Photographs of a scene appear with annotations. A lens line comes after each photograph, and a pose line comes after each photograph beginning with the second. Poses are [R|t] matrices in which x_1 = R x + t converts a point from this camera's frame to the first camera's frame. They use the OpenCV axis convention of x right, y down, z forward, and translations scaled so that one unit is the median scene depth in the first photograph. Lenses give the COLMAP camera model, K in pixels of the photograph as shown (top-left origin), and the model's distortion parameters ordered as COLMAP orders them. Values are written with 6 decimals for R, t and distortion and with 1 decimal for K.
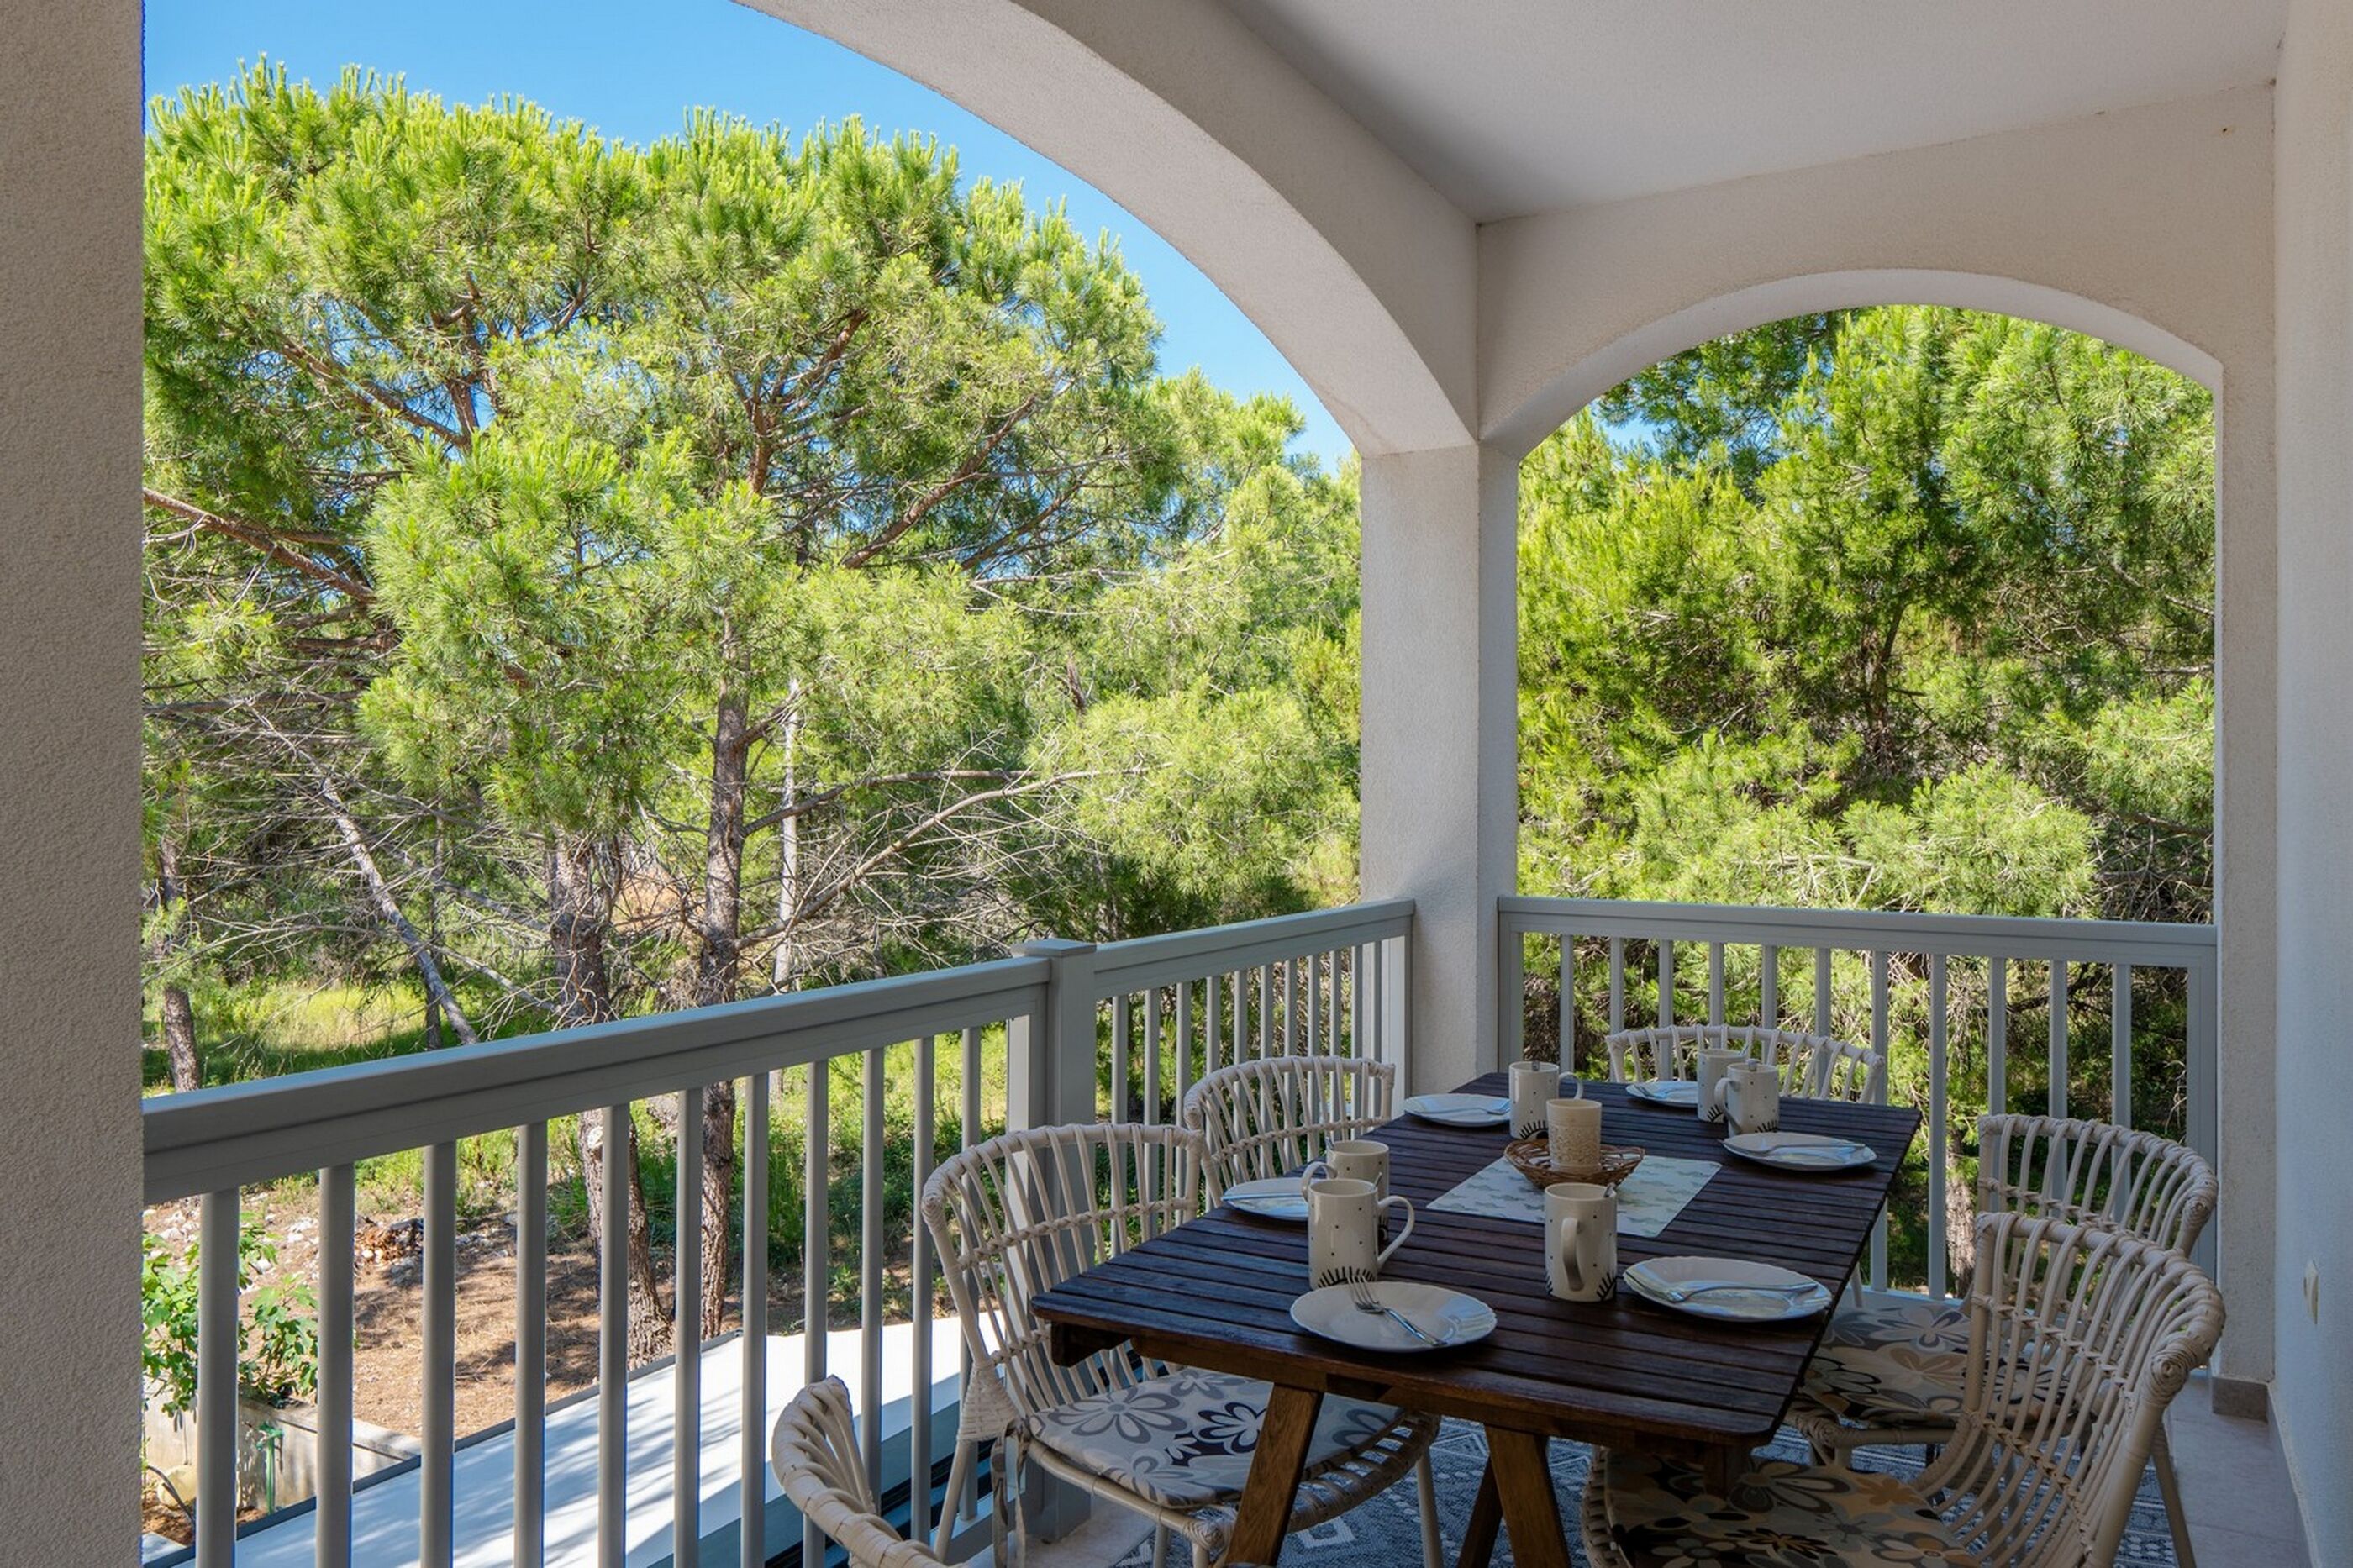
lens RADIAL K [[1651.1, 0, 1169.6], [0, 1651.1, 778.2], [0, 0, 1]] dist [0.000595, -0.006960]
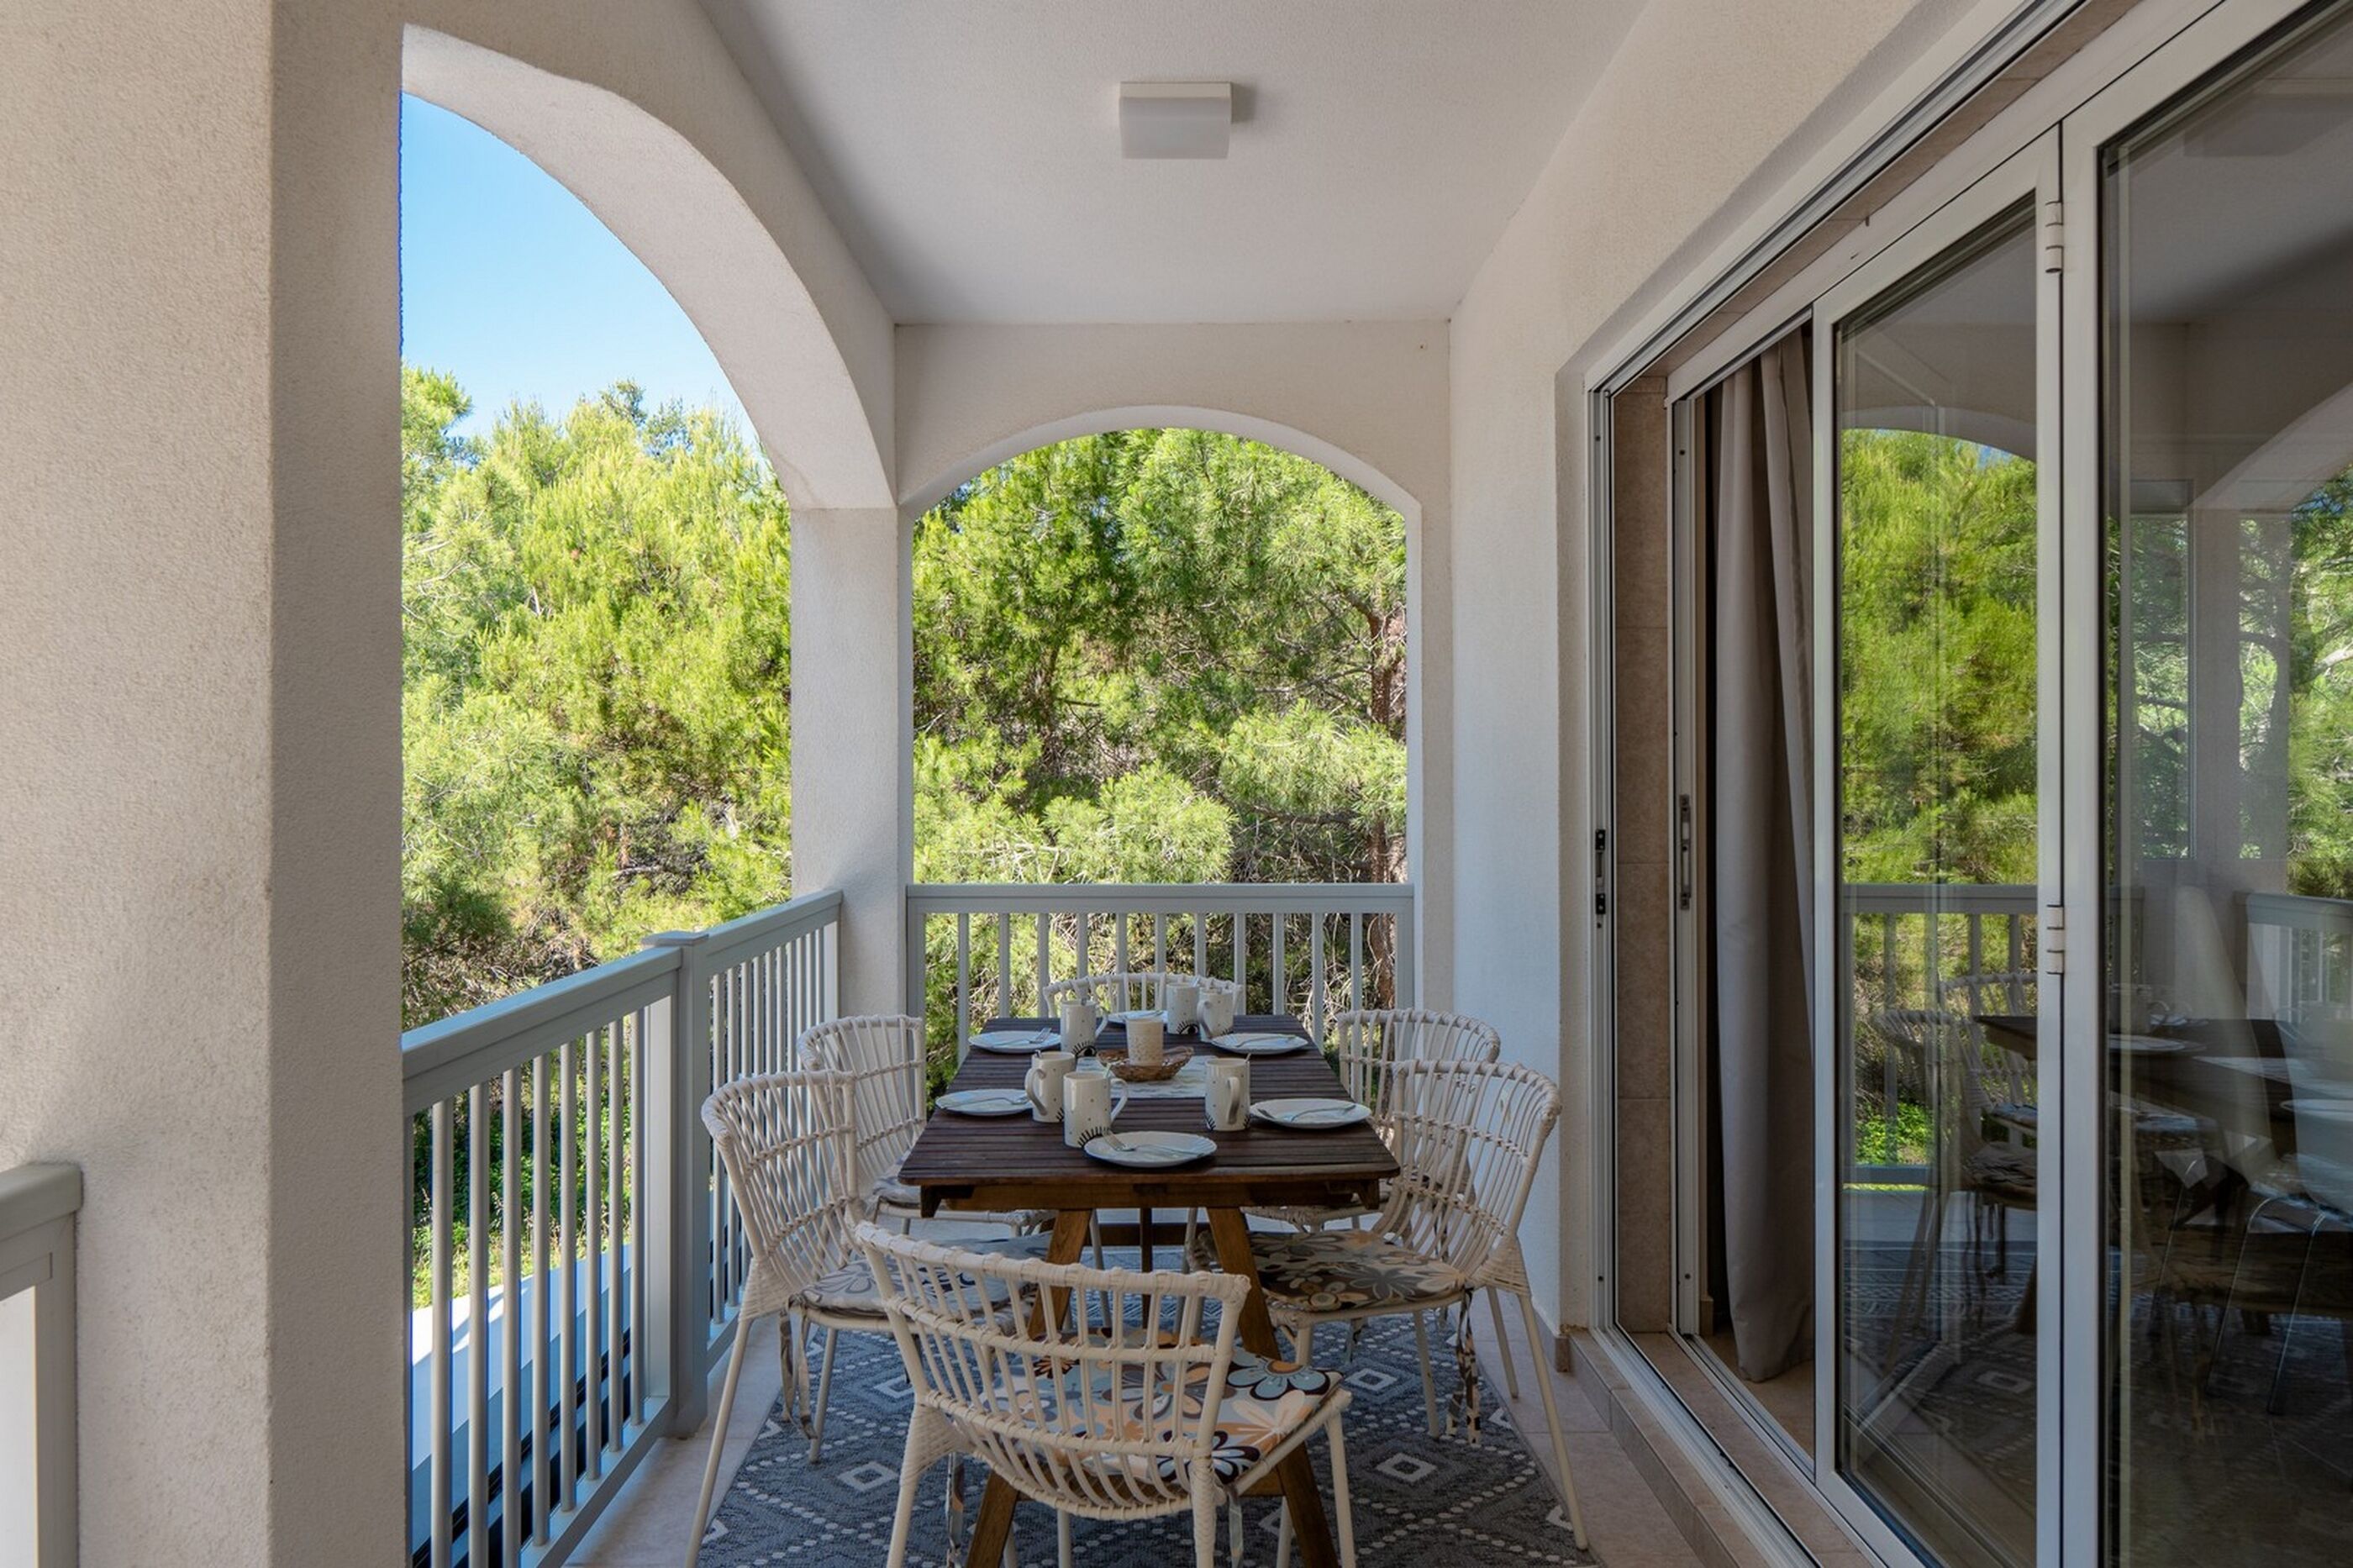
lens RADIAL K [[1651.1, 0, 1169.6], [0, 1651.1, 778.2], [0, 0, 1]] dist [0.000595, -0.006960]
pose [[0.861813, -0.007100, 0.507176, -0.112960], [0.005306, 0.999974, 0.004982, -0.004892], [-0.507198, -0.001602, 0.861828, -0.060578]]
